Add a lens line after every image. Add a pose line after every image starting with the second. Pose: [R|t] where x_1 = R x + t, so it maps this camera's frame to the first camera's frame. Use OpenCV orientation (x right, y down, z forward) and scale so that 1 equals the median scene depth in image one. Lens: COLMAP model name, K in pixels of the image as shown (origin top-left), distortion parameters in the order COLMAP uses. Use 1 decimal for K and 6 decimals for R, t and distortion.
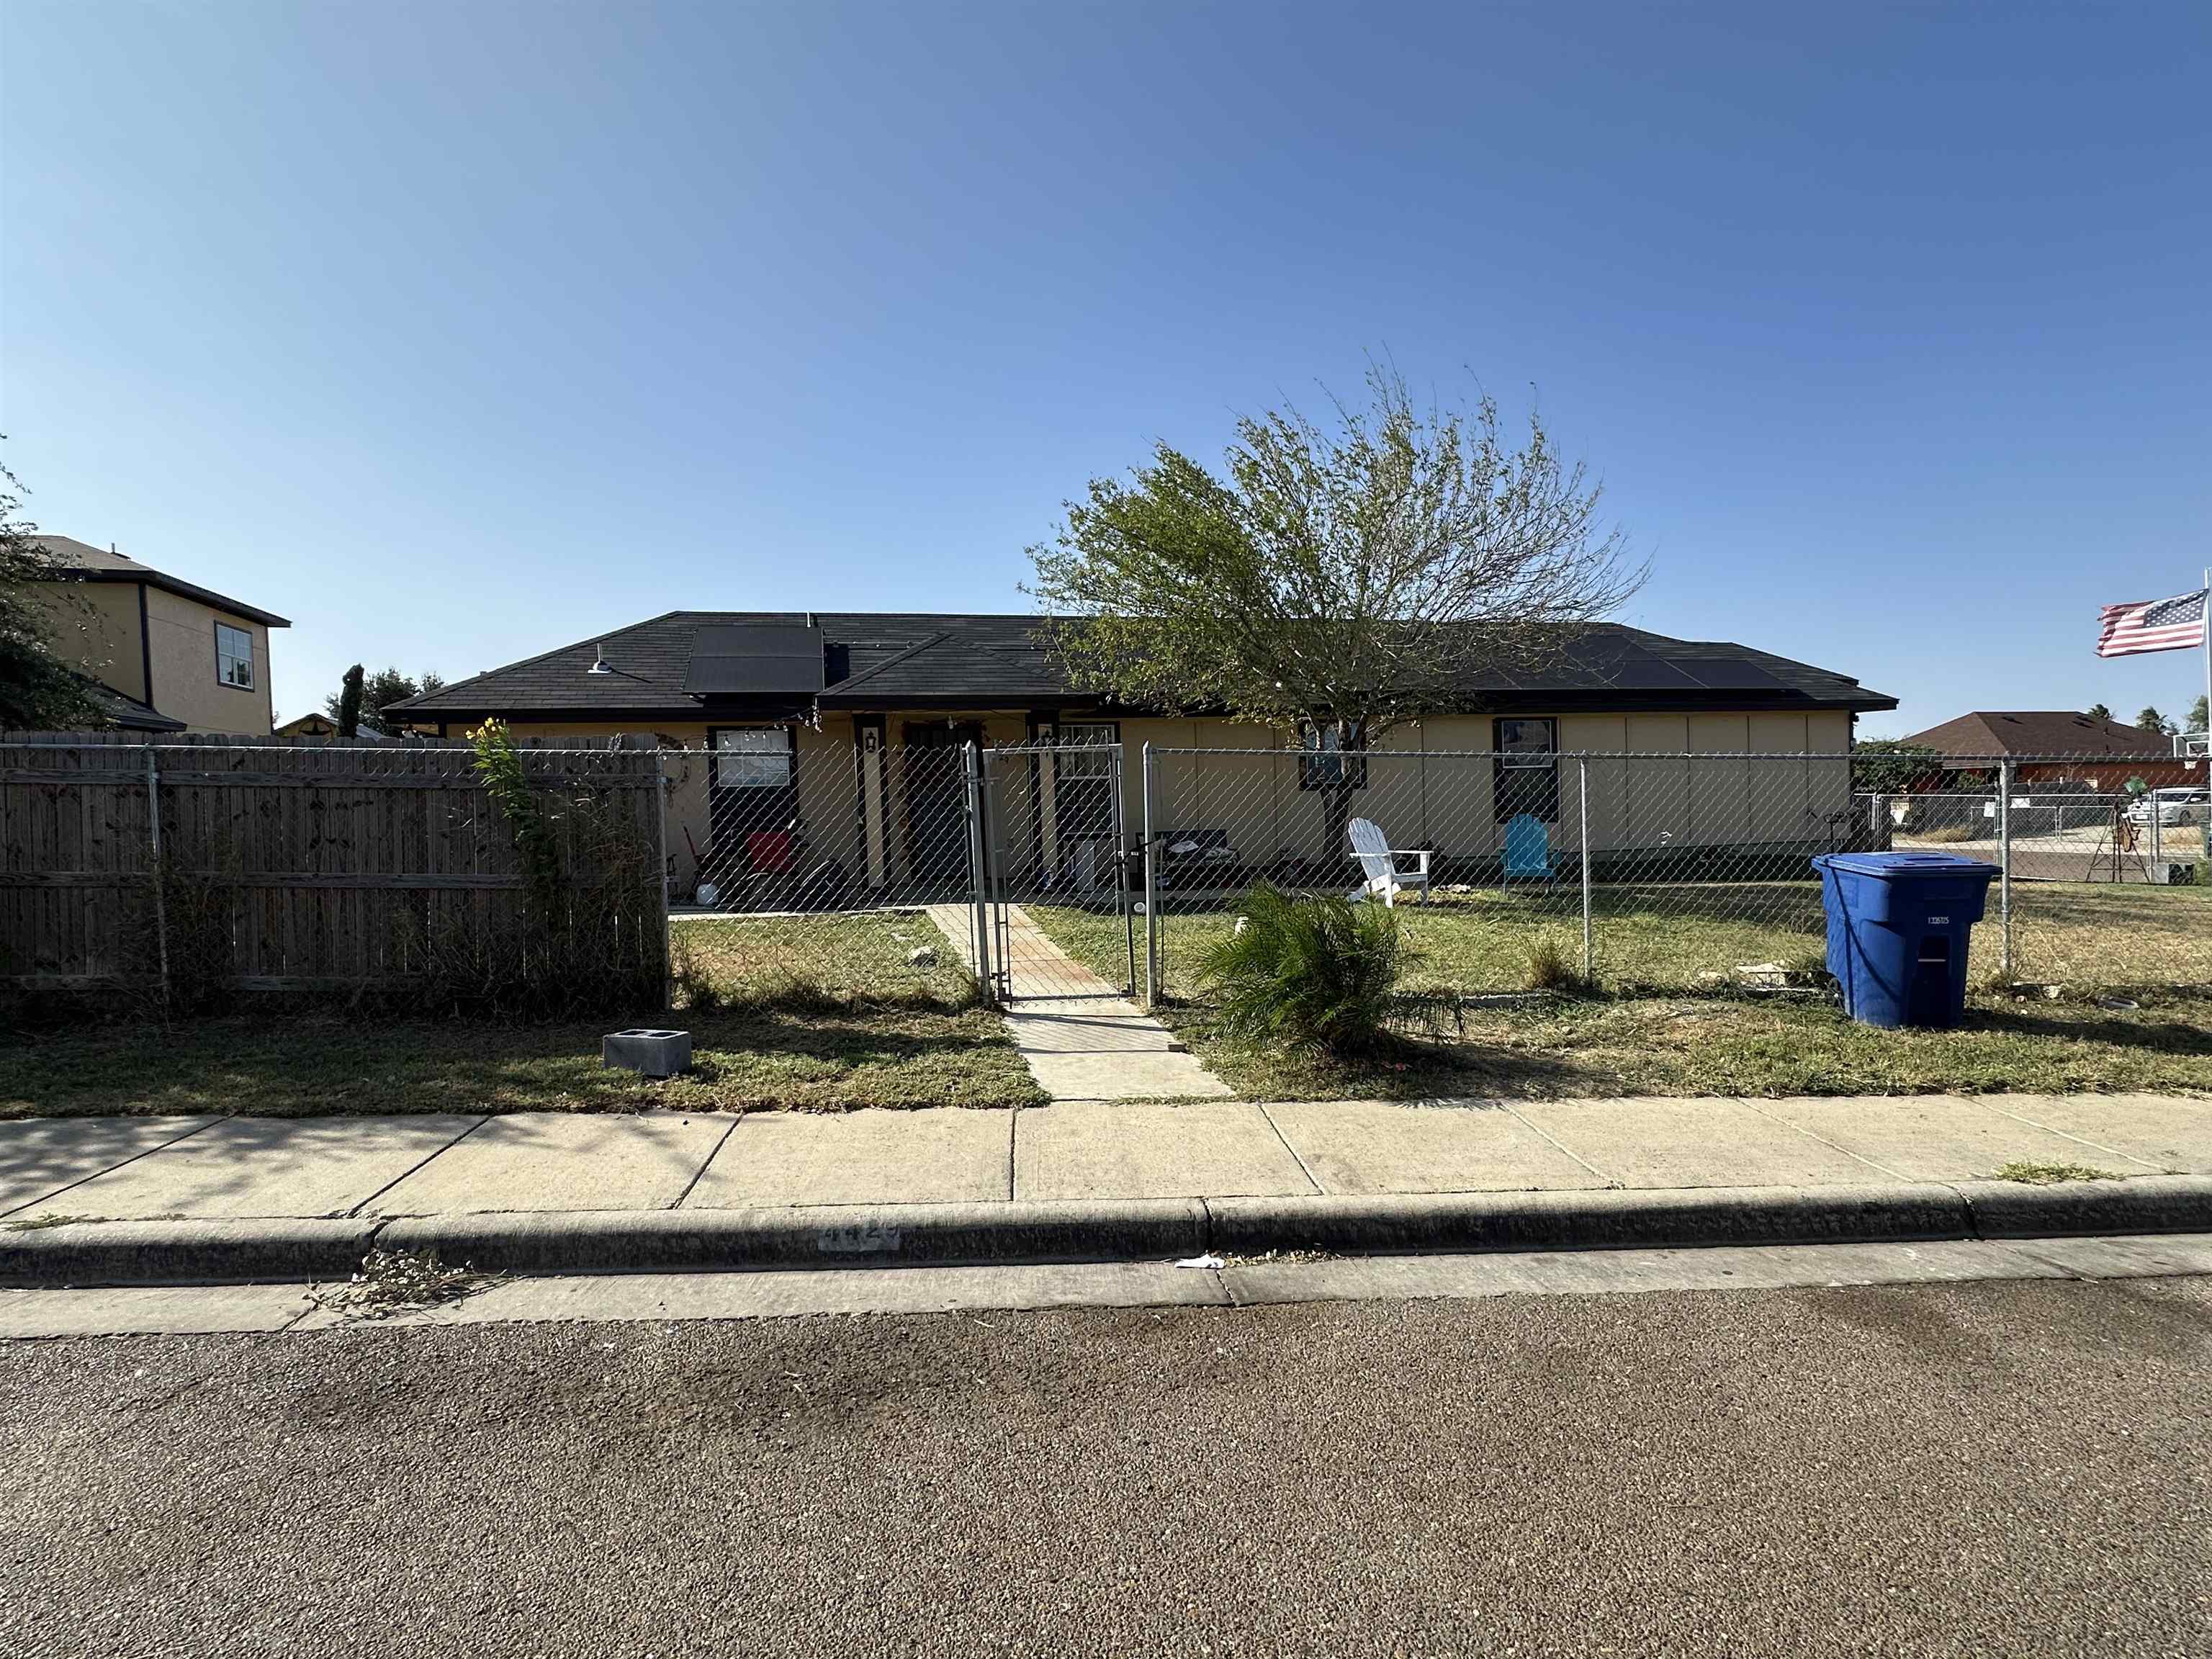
lens RADIAL K [[1086.7, 0, 1106.0], [0, 1086.7, 829.5], [0, 0, 1]] dist [-0.000568, 0.000418]
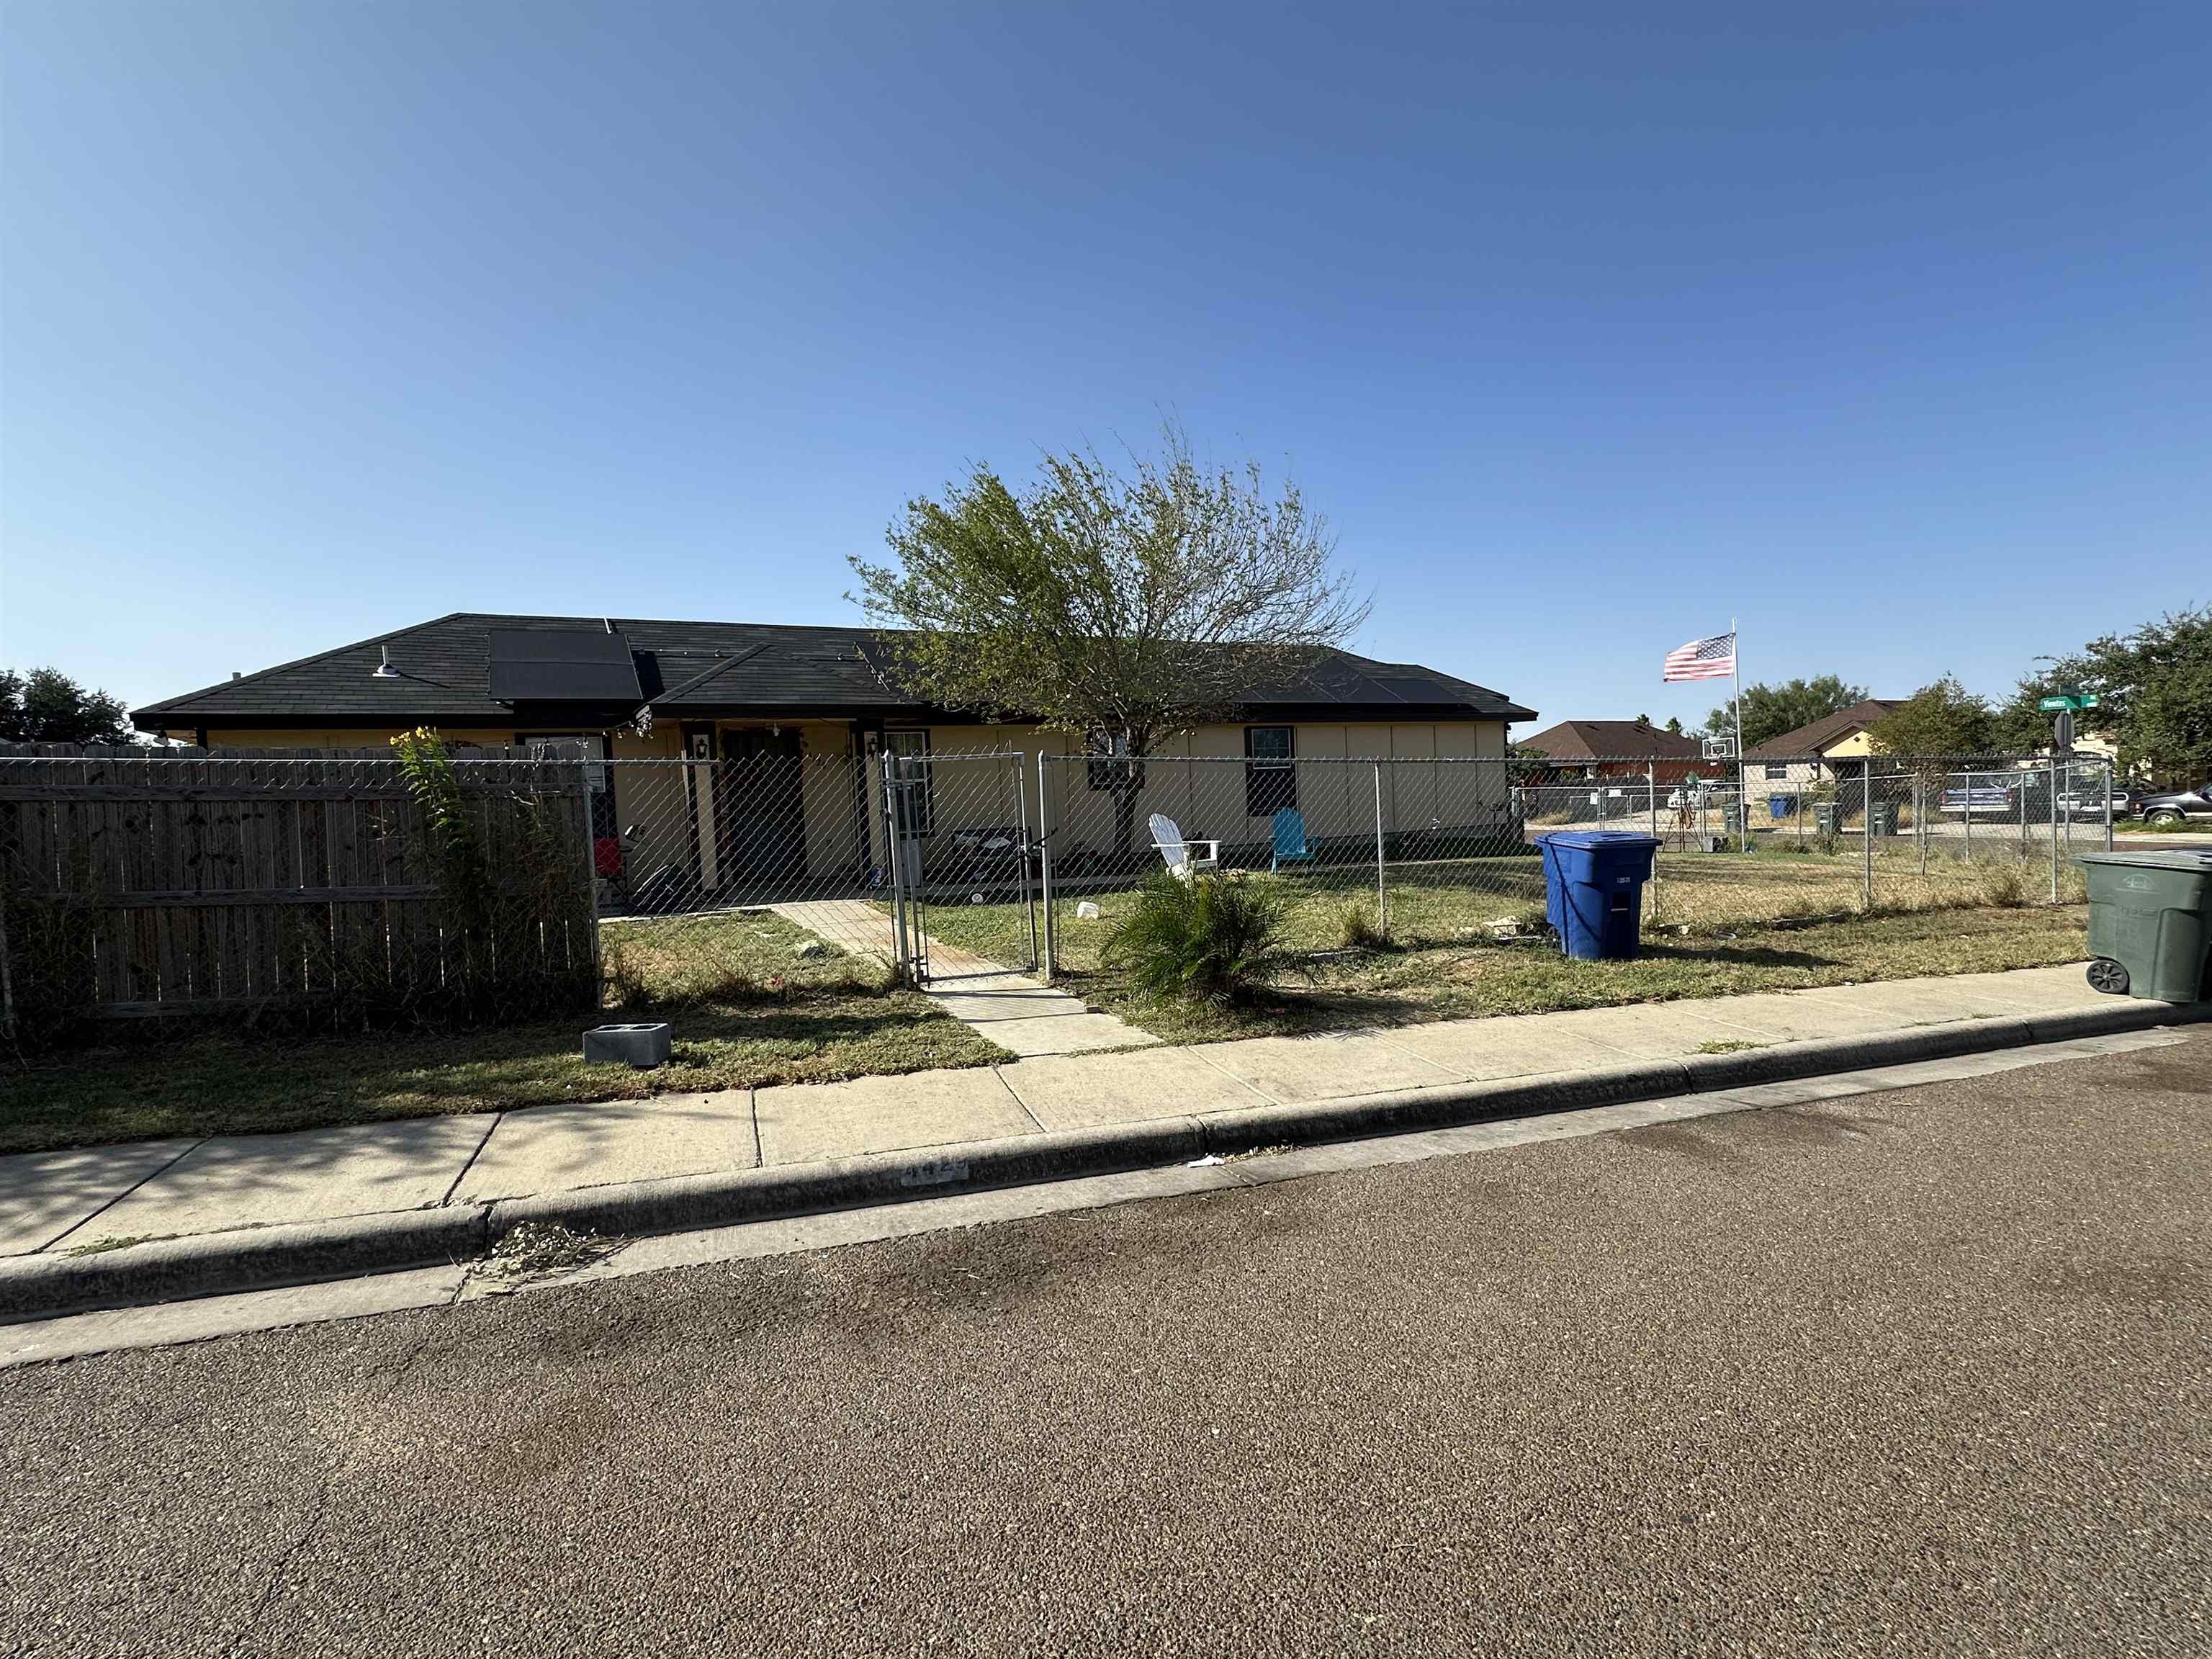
lens RADIAL K [[1033.2, 0, 1106.0], [0, 1033.2, 829.5], [0, 0, 1]] dist [-0.000156, 0.000208]
pose [[0.965139, -0.022532, 0.260767, -0.194873], [0.022110, 0.999745, 0.004552, -0.000024], [-0.260803, 0.001372, 0.965391, -0.082219]]
